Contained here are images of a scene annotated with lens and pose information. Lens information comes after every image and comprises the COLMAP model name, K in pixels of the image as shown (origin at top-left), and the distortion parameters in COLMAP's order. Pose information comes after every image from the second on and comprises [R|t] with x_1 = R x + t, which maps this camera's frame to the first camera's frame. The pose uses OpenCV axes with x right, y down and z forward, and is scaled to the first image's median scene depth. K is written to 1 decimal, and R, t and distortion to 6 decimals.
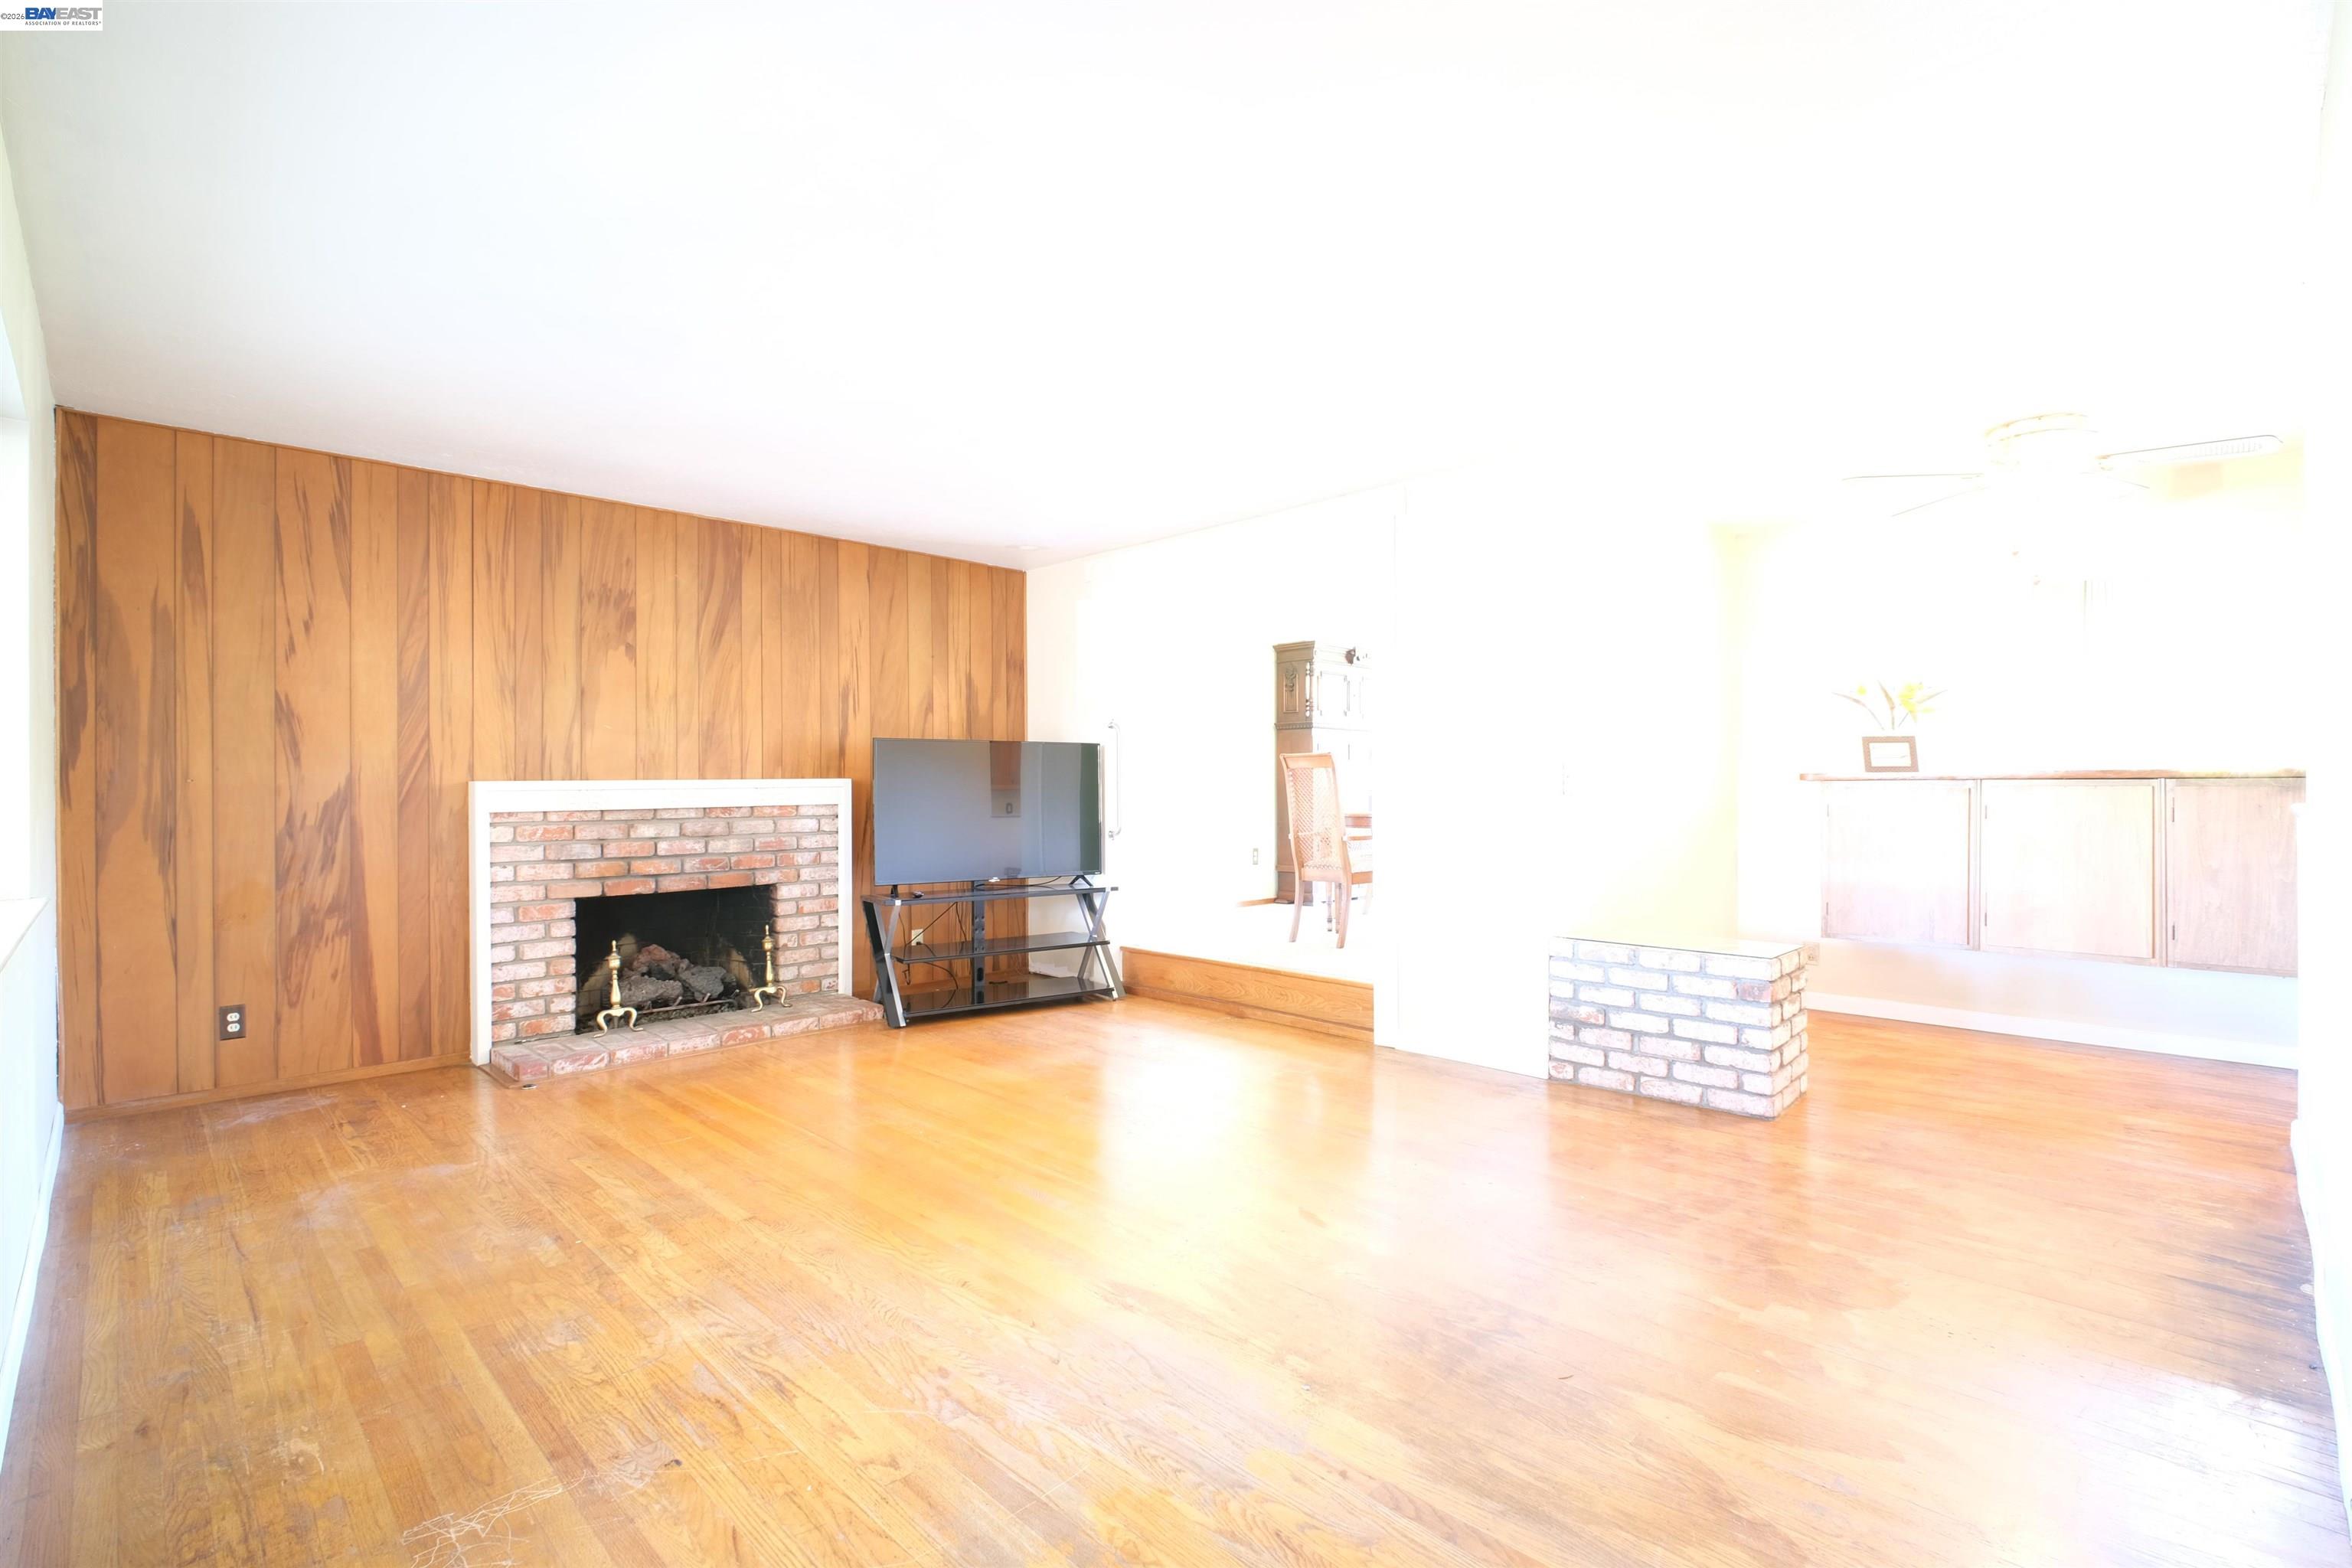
lens RADIAL K [[1067.0, 0, 1196.4], [0, 1067.0, 789.1], [0, 0, 1]] dist [0.004084, -0.010991]
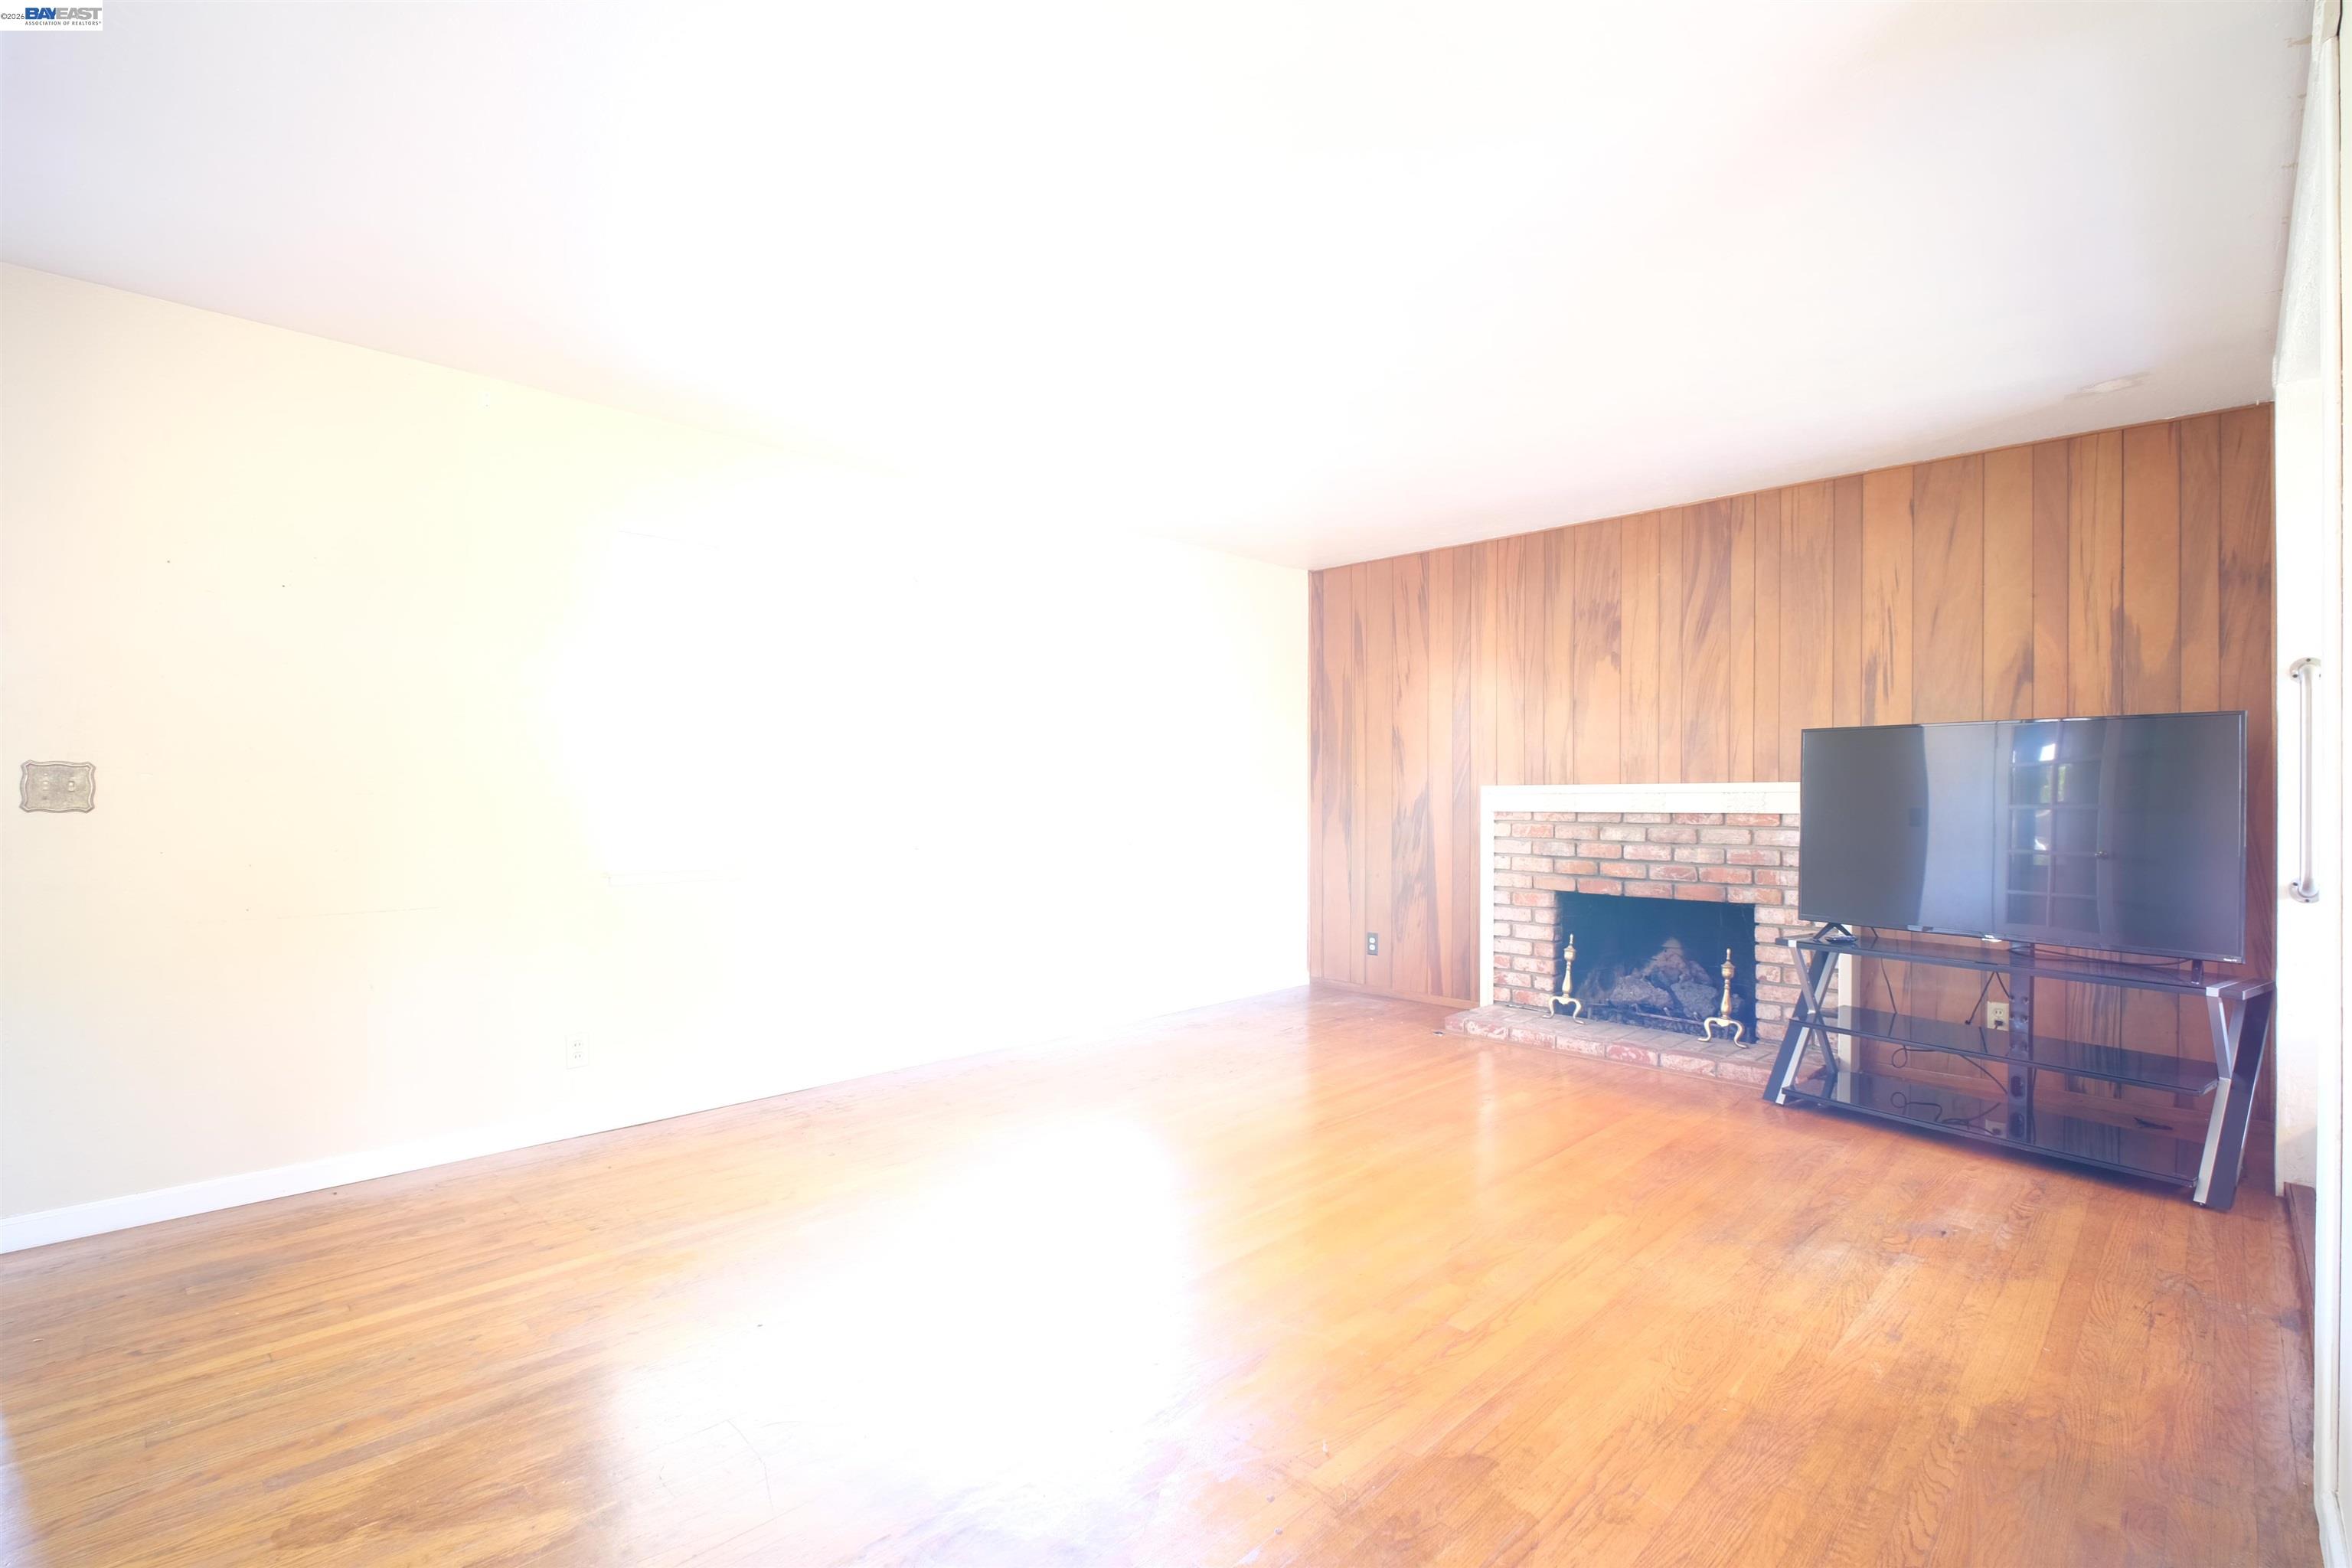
lens RADIAL K [[1067.0, 0, 1196.4], [0, 1067.0, 789.1], [0, 0, 1]] dist [0.004084, -0.010991]
pose [[0.005907, 0.001593, -0.999981, 0.513728], [-0.006078, 0.999980, 0.001557, -0.003026], [0.999964, 0.006069, 0.005916, 0.604025]]
